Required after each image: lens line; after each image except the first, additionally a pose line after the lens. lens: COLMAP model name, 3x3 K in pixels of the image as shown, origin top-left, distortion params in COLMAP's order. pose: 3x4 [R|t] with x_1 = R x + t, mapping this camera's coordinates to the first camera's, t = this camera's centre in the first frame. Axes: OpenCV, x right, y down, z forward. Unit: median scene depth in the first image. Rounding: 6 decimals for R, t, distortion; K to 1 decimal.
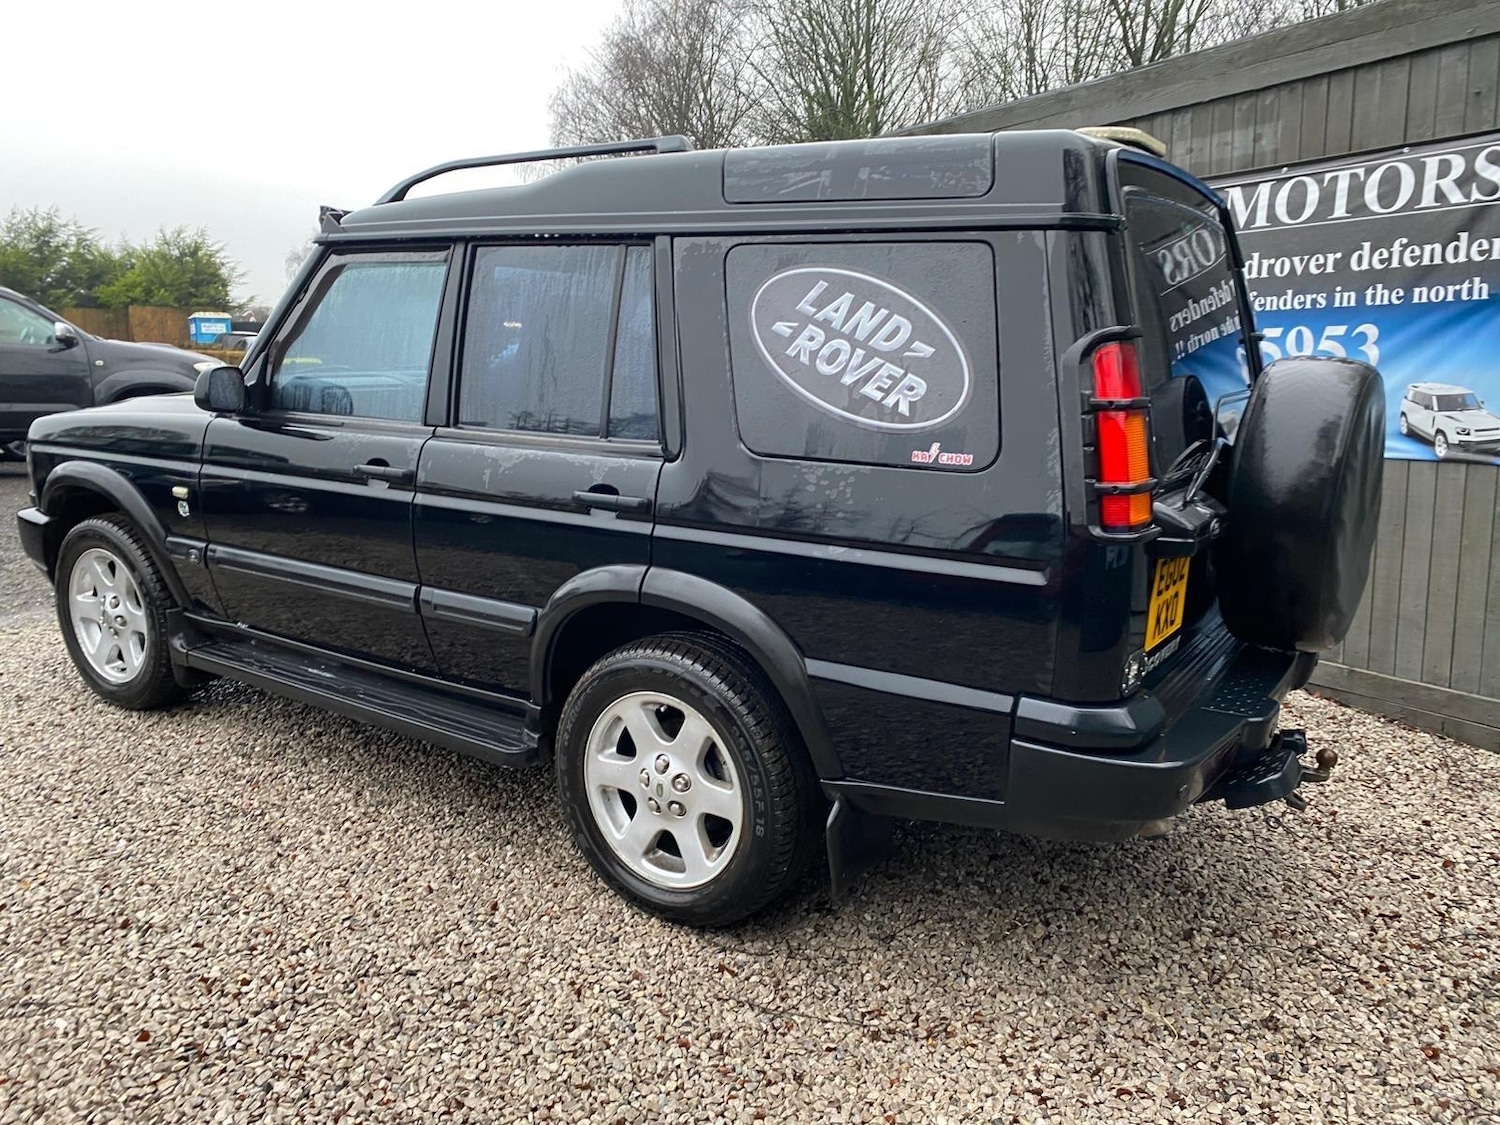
lens RADIAL K [[1146.1, 0, 767.7], [0, 1146.1, 558.2], [0, 0, 1]] dist [0.018707, -0.015351]
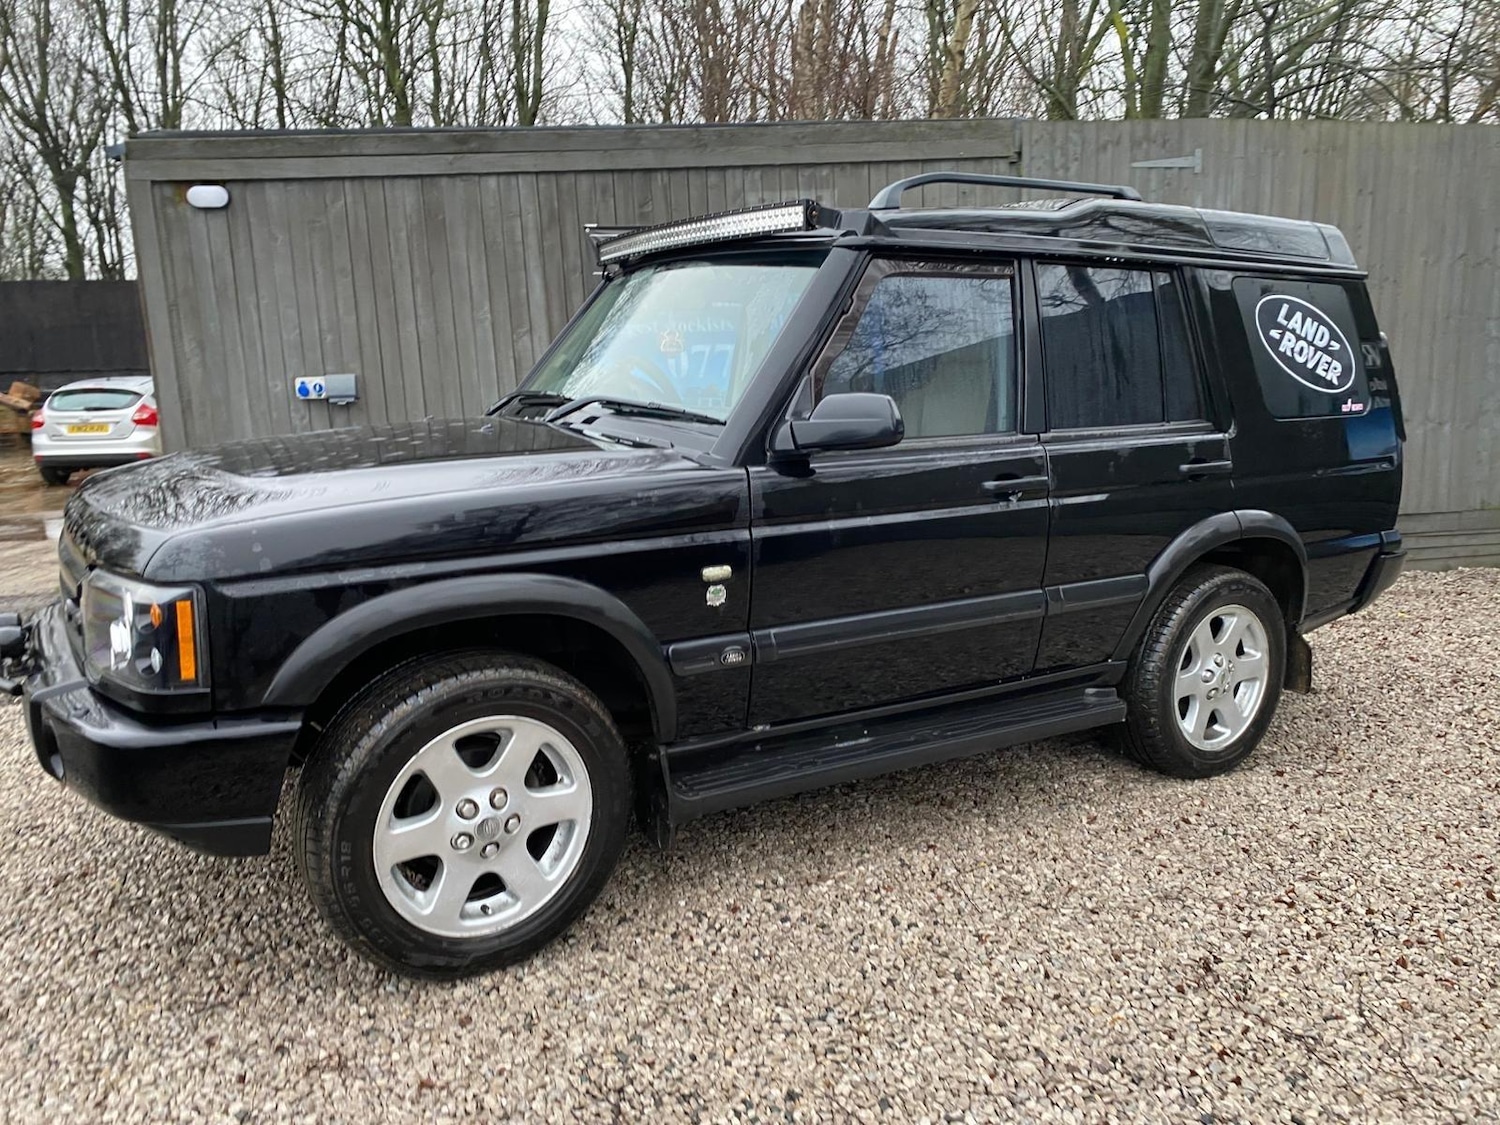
lens RADIAL K [[1146.1, 0, 739.9], [0, 1146.1, 548.9], [0, 0, 1]] dist [0.018707, -0.015351]
pose [[0.426016, -0.172175, 0.888181, -1.470271], [0.189312, 0.976956, 0.098581, -0.181127], [-0.884687, 0.126146, 0.448794, 0.857501]]
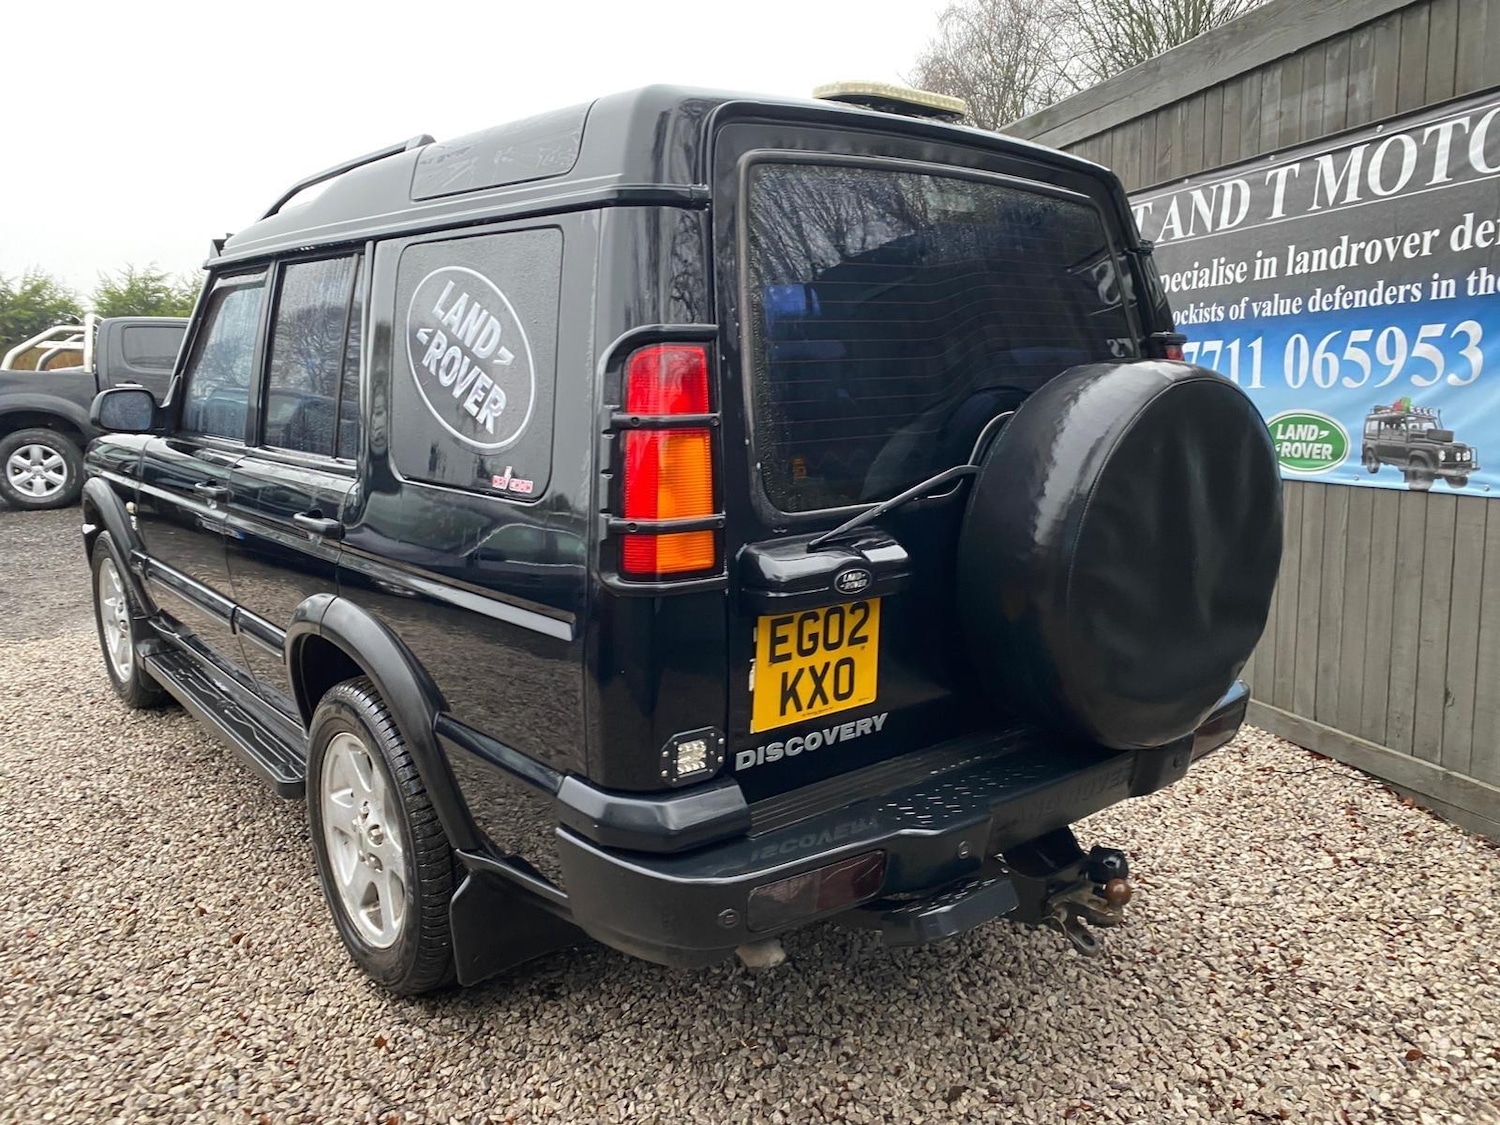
lens RADIAL K [[1146.1, 0, 738.0], [0, 1146.1, 575.3], [0, 0, 1]] dist [0.018707, -0.015351]
pose [[0.951274, 0.039370, -0.305823, 0.459550], [-0.042352, 0.999098, -0.003118, -0.019691], [0.305425, 0.015918, 0.952083, 0.201260]]
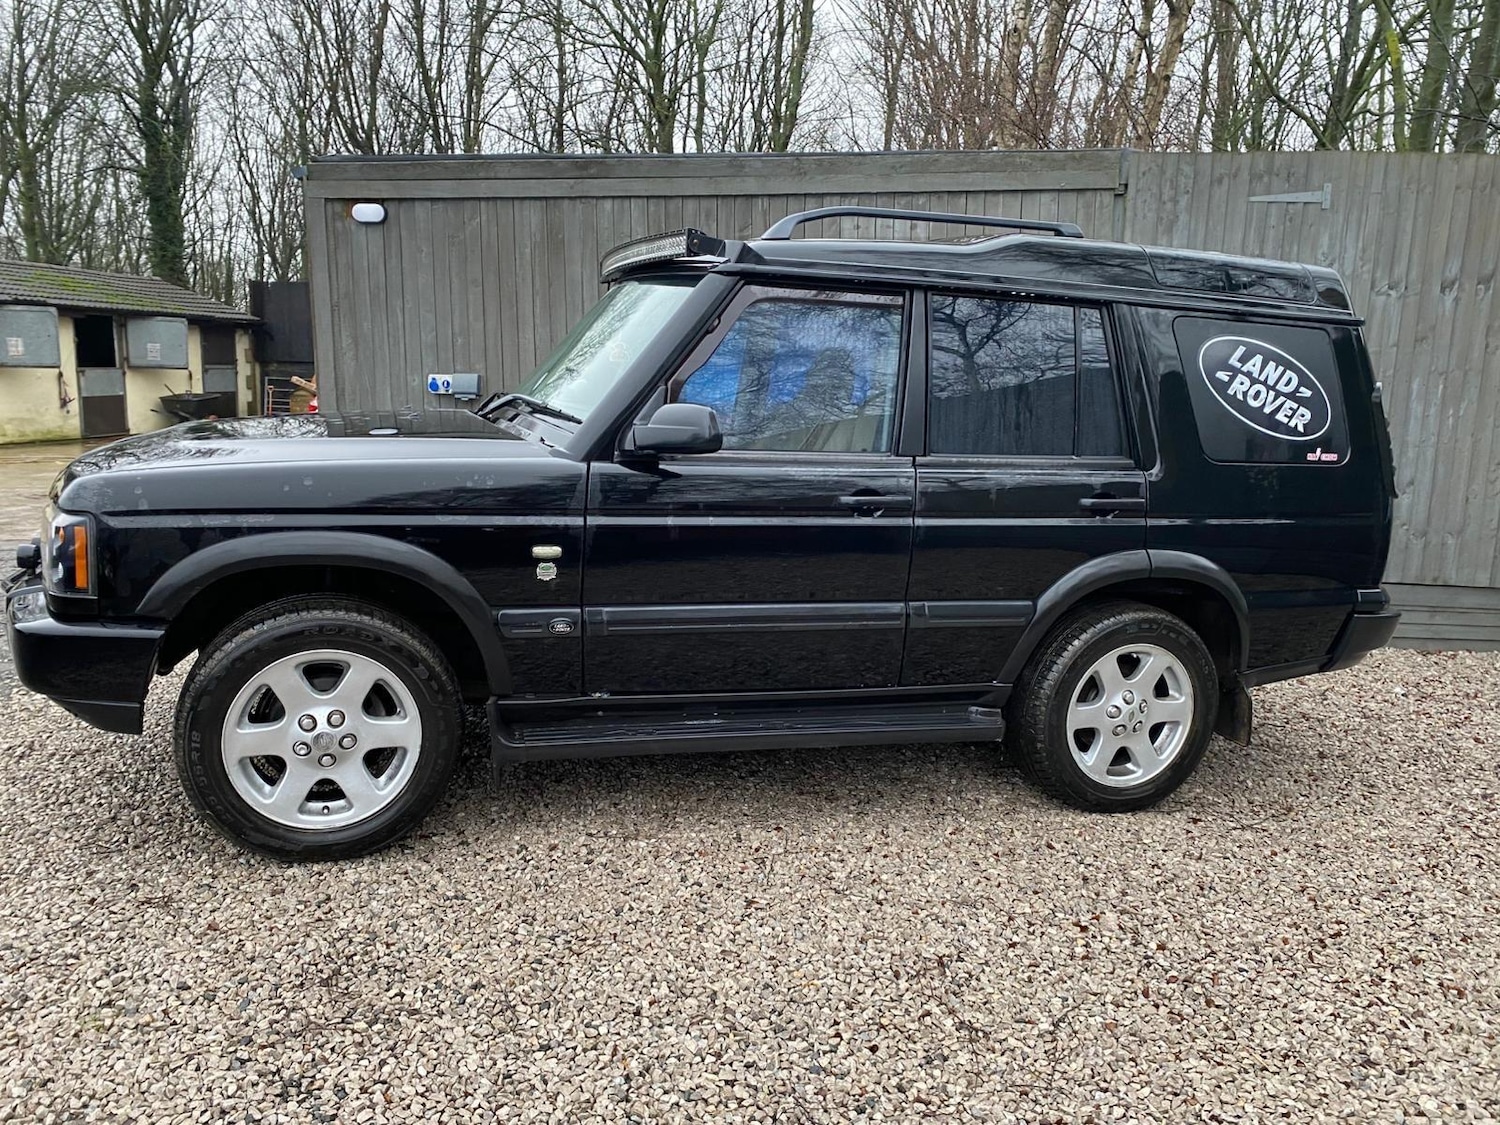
lens RADIAL K [[1146.1, 0, 739.8], [0, 1146.1, 572.0], [0, 0, 1]] dist [0.018707, -0.015351]
pose [[0.630614, -0.124441, 0.766055, -1.364992], [0.116586, 0.991050, 0.065017, -0.103832], [-0.767290, 0.048311, 0.639478, 0.471730]]
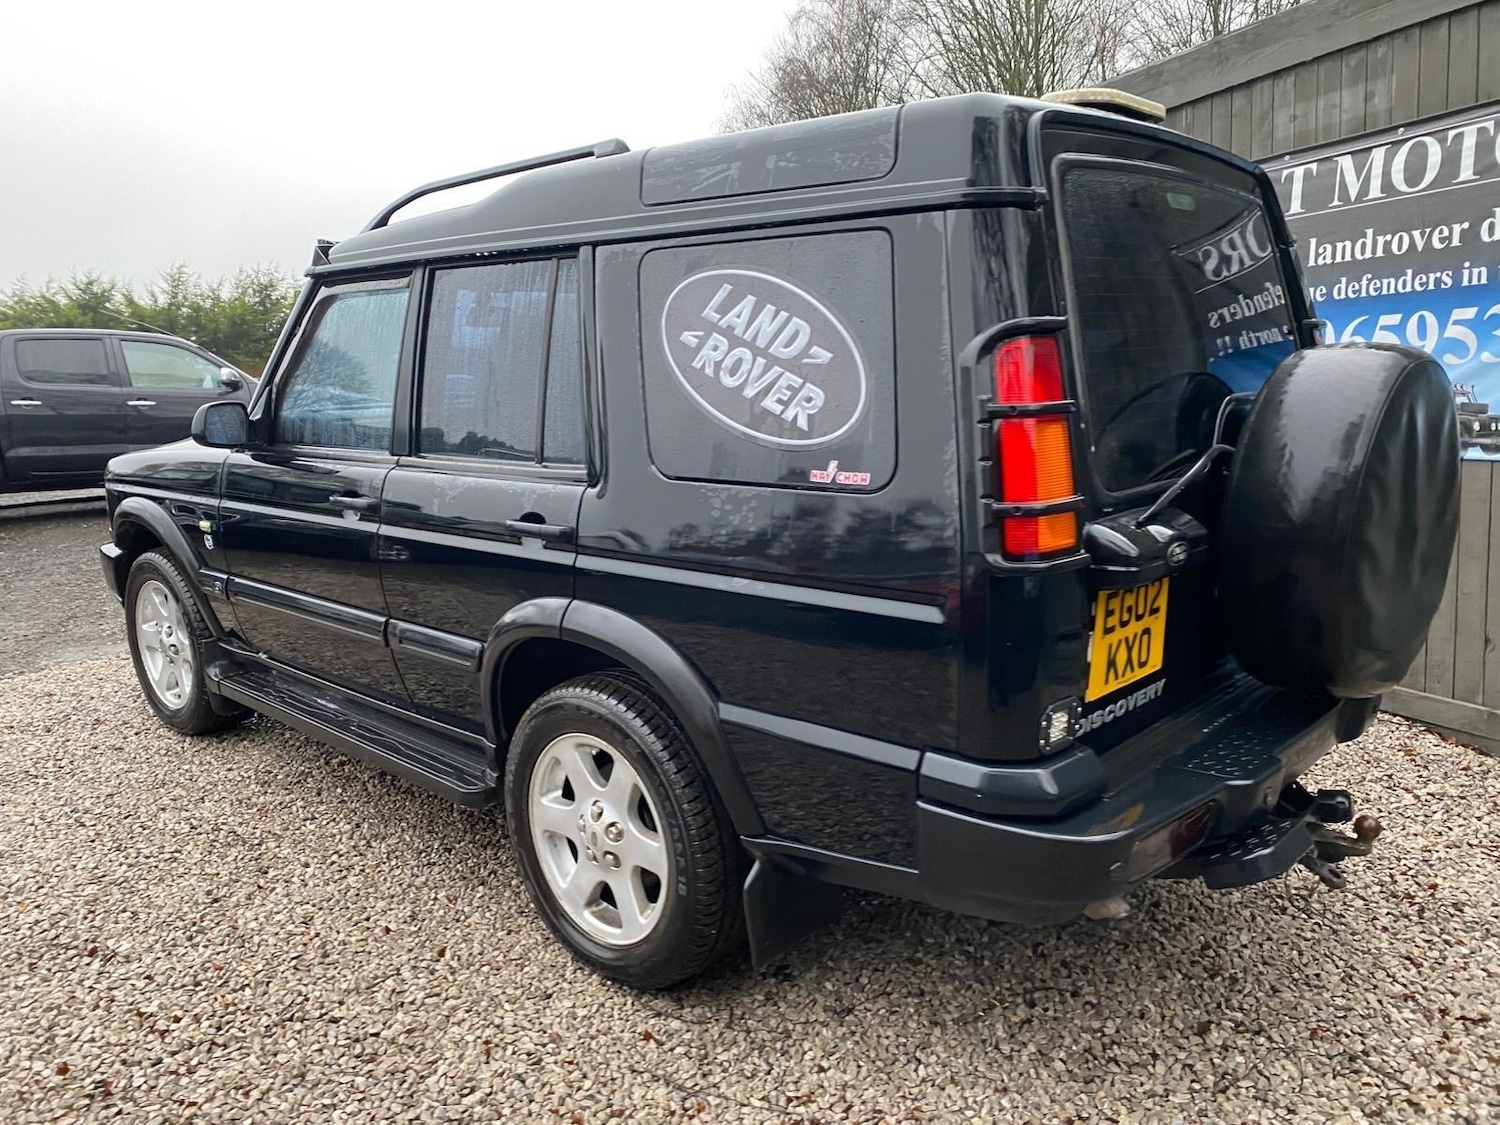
lens RADIAL K [[1146.1, 0, 738.3], [0, 1146.1, 573.8], [0, 0, 1]] dist [0.018707, -0.015351]
pose [[0.982657, -0.007945, -0.185260, 0.191260], [0.007128, 0.999962, -0.005074, -0.007634], [0.185294, 0.003666, 0.982676, 0.099590]]
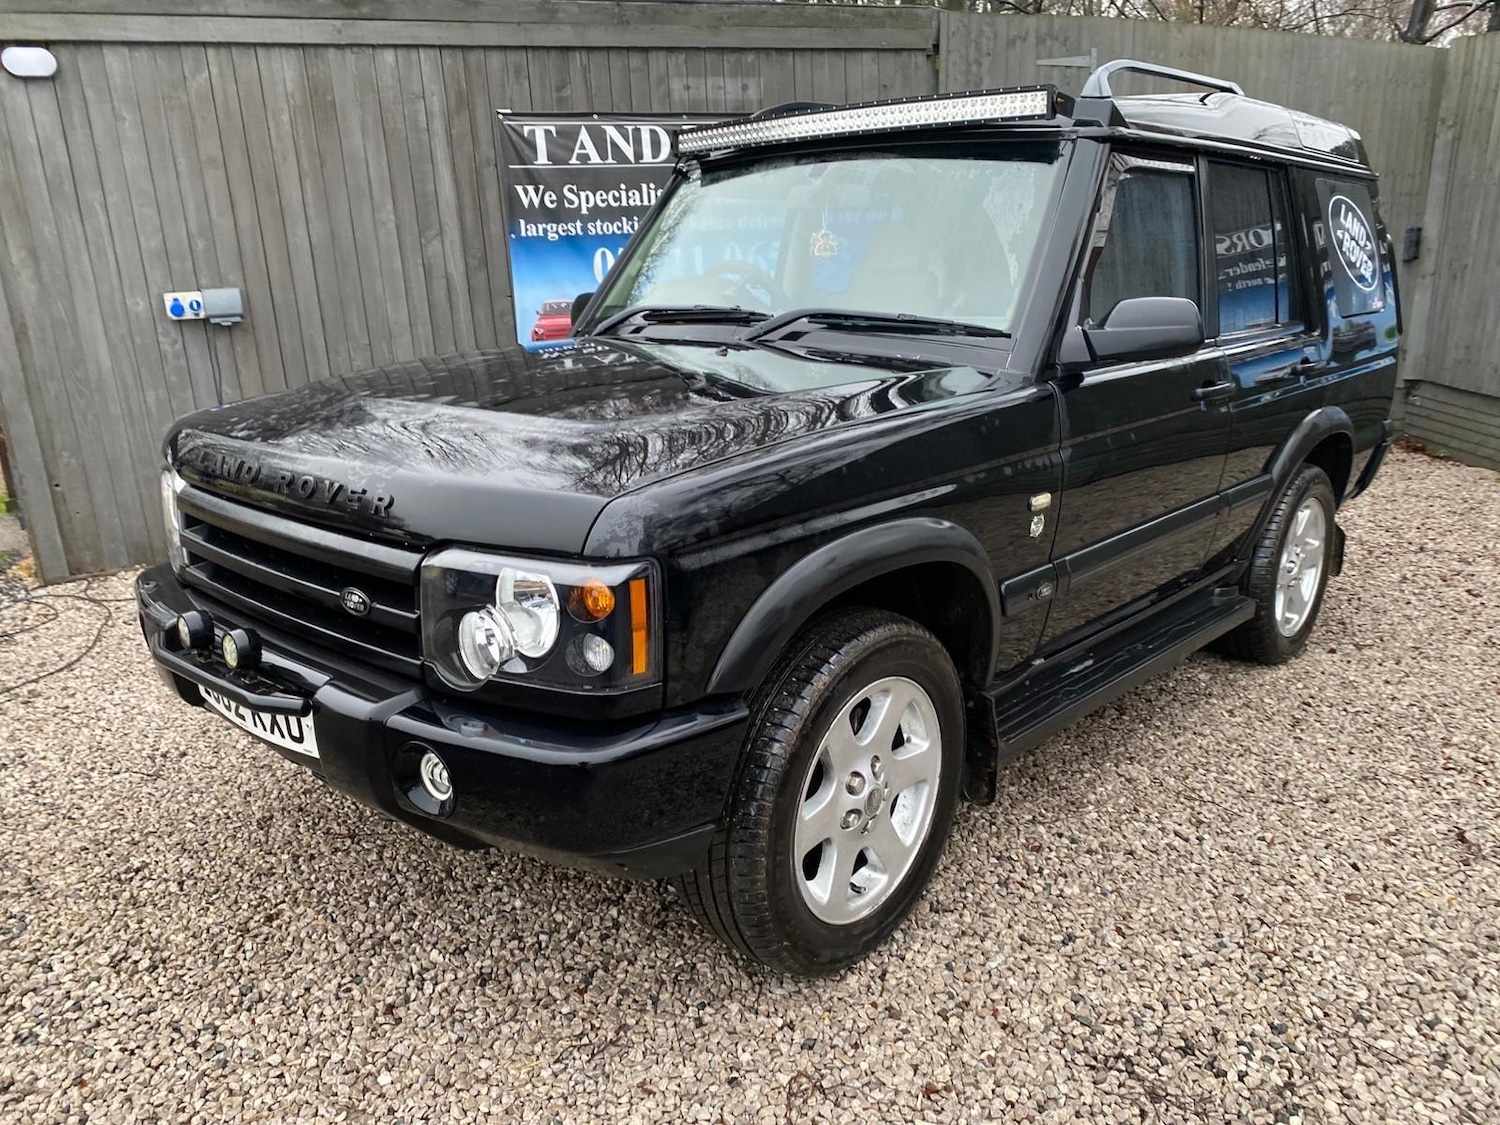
lens RADIAL K [[1146.1, 0, 743.2], [0, 1146.1, 574.3], [0, 0, 1]] dist [0.018707, -0.015351]
pose [[0.164042, -0.284374, 0.944575, -1.521531], [0.208968, 0.945833, 0.248461, -0.281959], [-0.964066, 0.156628, 0.214581, 1.332027]]
